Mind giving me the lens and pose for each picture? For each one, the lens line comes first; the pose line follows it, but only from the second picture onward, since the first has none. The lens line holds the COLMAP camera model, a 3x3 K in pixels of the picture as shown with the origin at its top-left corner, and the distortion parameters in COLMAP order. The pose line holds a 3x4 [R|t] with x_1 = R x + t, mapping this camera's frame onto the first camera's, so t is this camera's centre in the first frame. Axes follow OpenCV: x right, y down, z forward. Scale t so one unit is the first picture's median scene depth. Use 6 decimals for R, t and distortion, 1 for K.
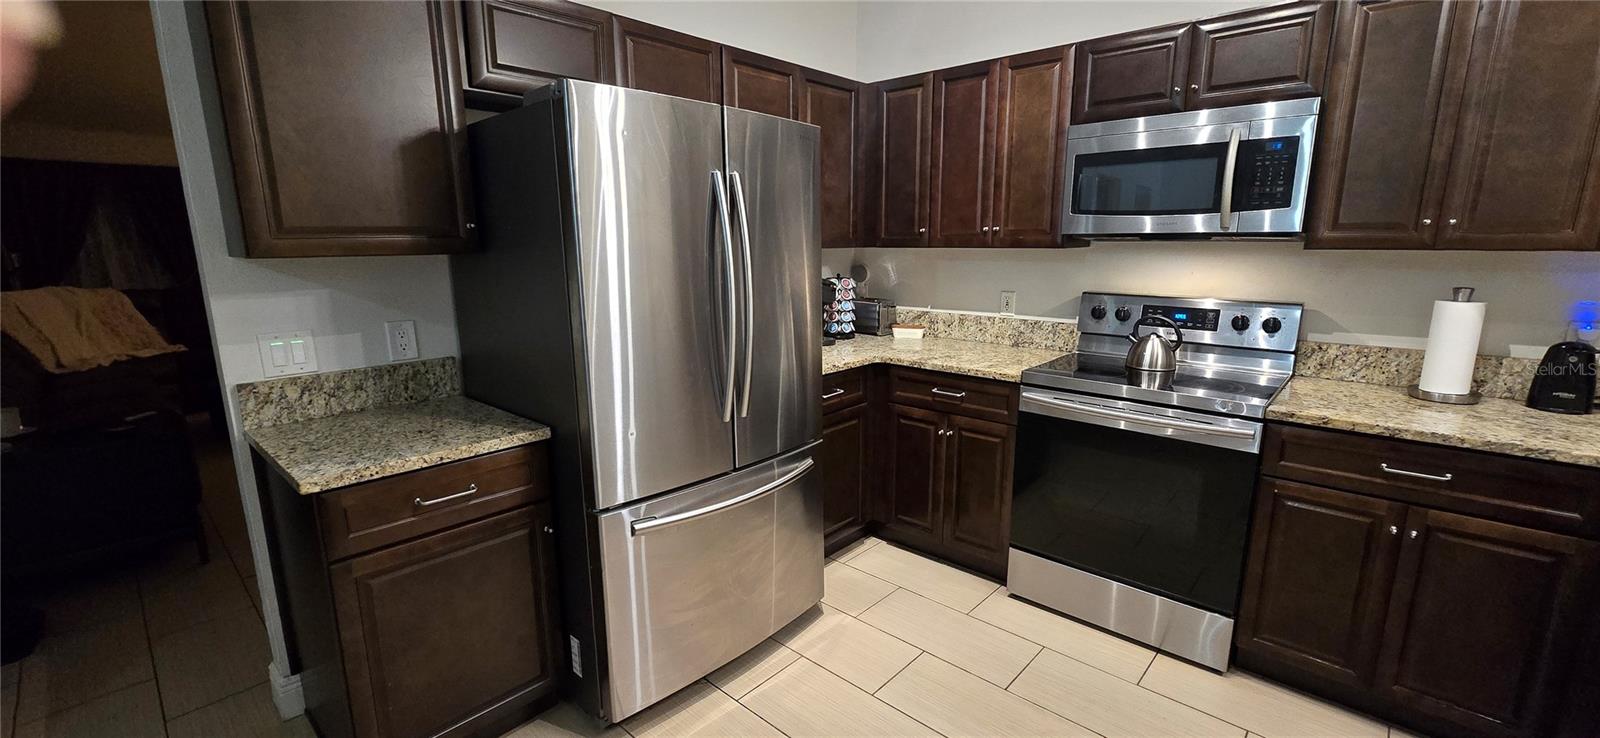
lens RADIAL K [[656.3, 0, 799.8], [0, 656.3, 372.1], [0, 0, 1]] dist [-0.002263, 0.000095]
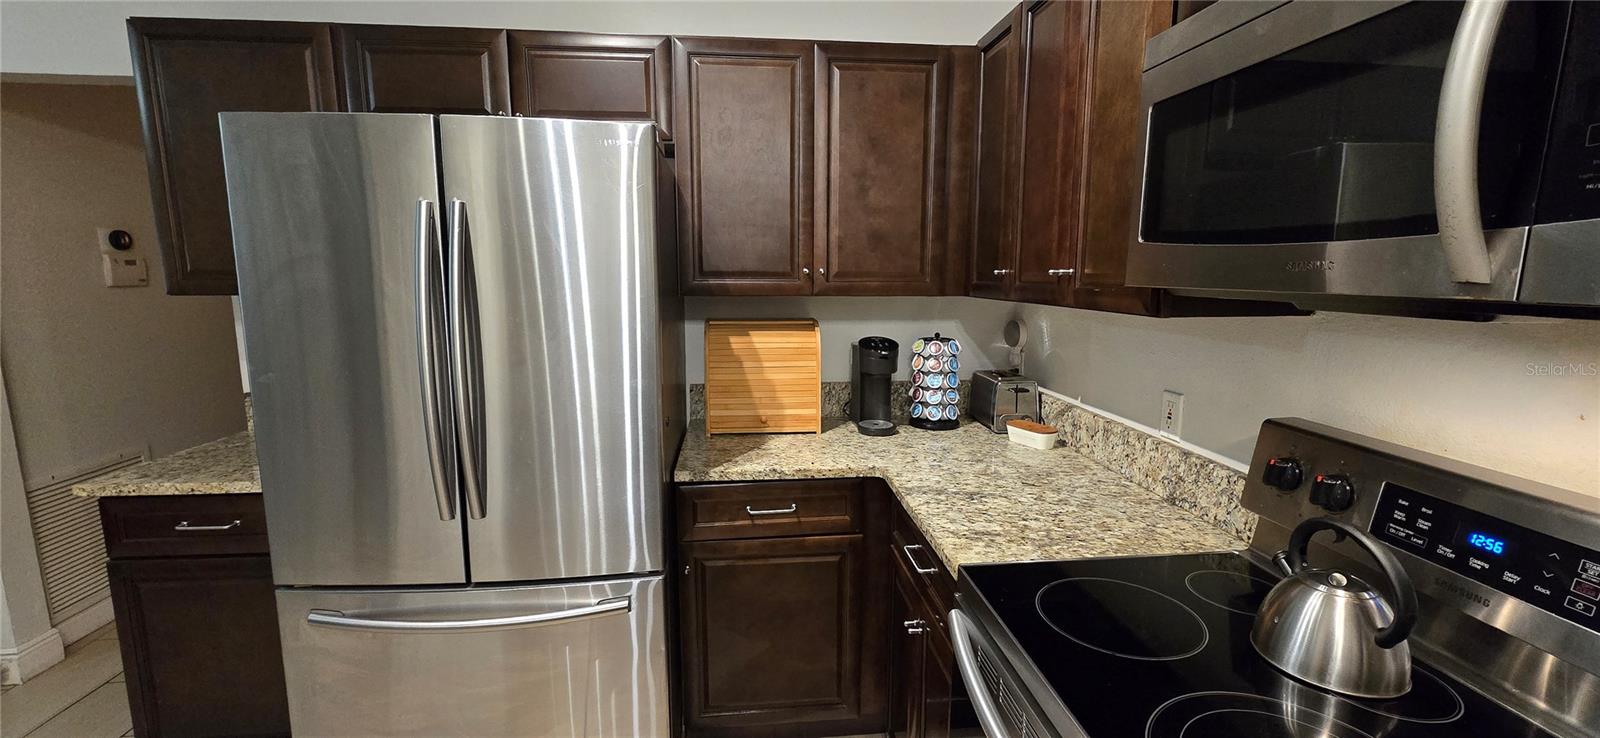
lens RADIAL K [[656.3, 0, 799.8], [0, 656.3, 372.1], [0, 0, 1]] dist [-0.002263, 0.000095]
pose [[0.742918, 0.110231, -0.660244, 0.522695], [-0.138898, 0.990265, 0.009039, -0.122989], [0.654813, 0.084991, 0.750997, 0.513870]]
